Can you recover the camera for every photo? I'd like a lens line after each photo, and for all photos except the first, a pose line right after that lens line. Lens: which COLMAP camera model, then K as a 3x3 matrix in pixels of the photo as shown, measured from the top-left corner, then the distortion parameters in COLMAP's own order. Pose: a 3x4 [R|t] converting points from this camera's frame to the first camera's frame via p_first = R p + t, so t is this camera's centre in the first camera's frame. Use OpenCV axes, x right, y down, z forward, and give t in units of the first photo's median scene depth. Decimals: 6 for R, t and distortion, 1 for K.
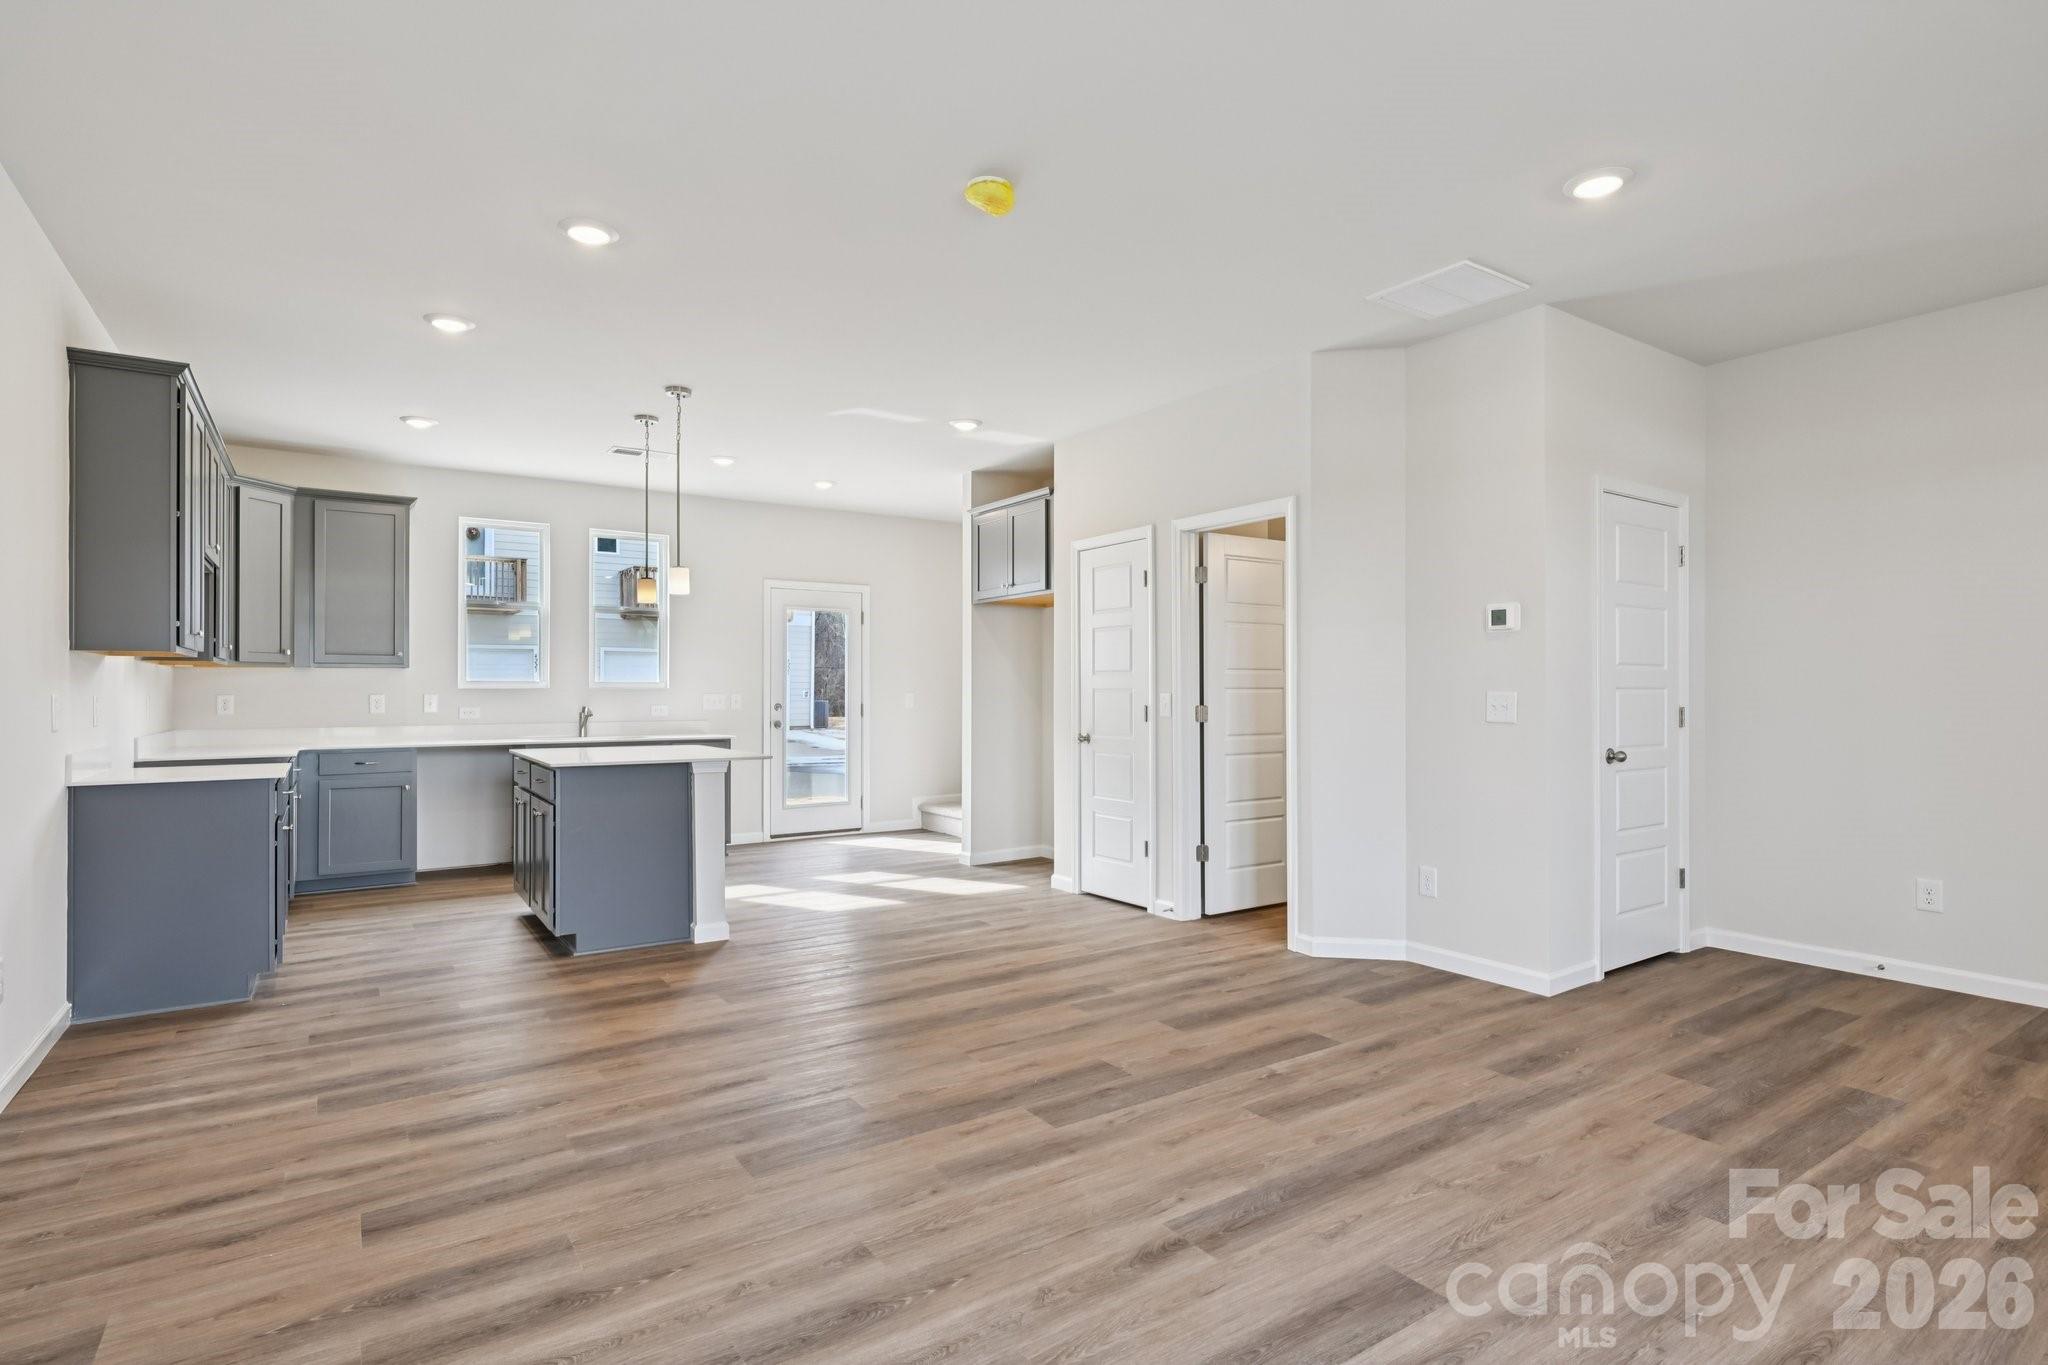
lens RADIAL K [[1022.2, 0, 1027.1], [0, 1022.2, 685.8], [0, 0, 1]] dist [-0.002535, -0.000025]
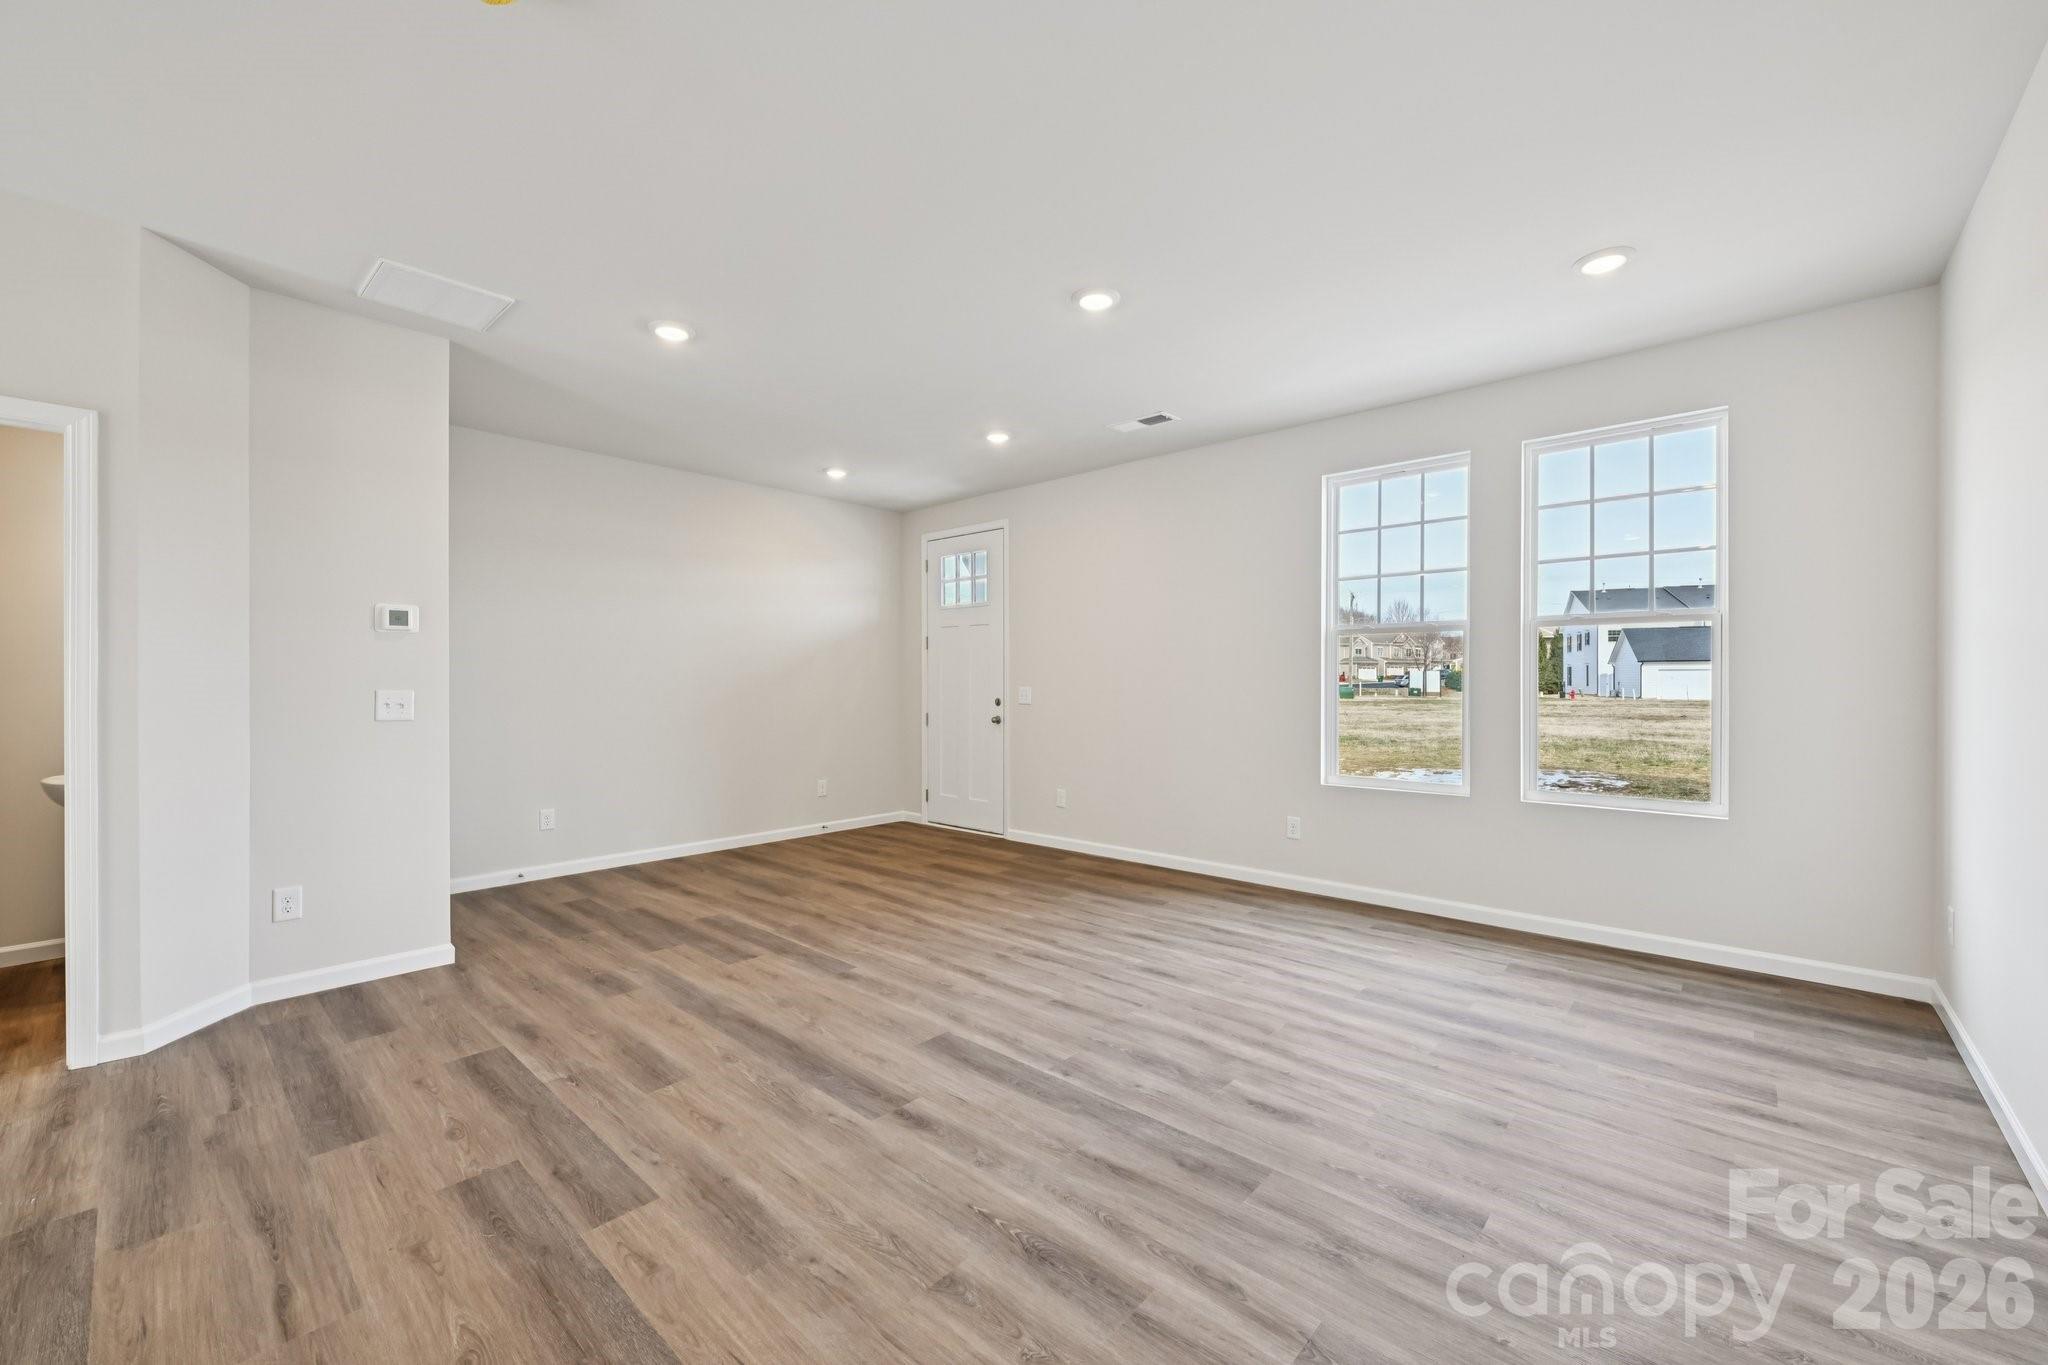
lens RADIAL K [[809.7, 0, 1025.4], [0, 809.7, 687.4], [0, 0, 1]] dist [-0.000287, 0.000083]
pose [[-0.233194, -0.003654, 0.972423, -0.524783], [-0.003995, 0.999988, 0.002800, -0.002045], [-0.972422, -0.003232, -0.233206, 0.636376]]
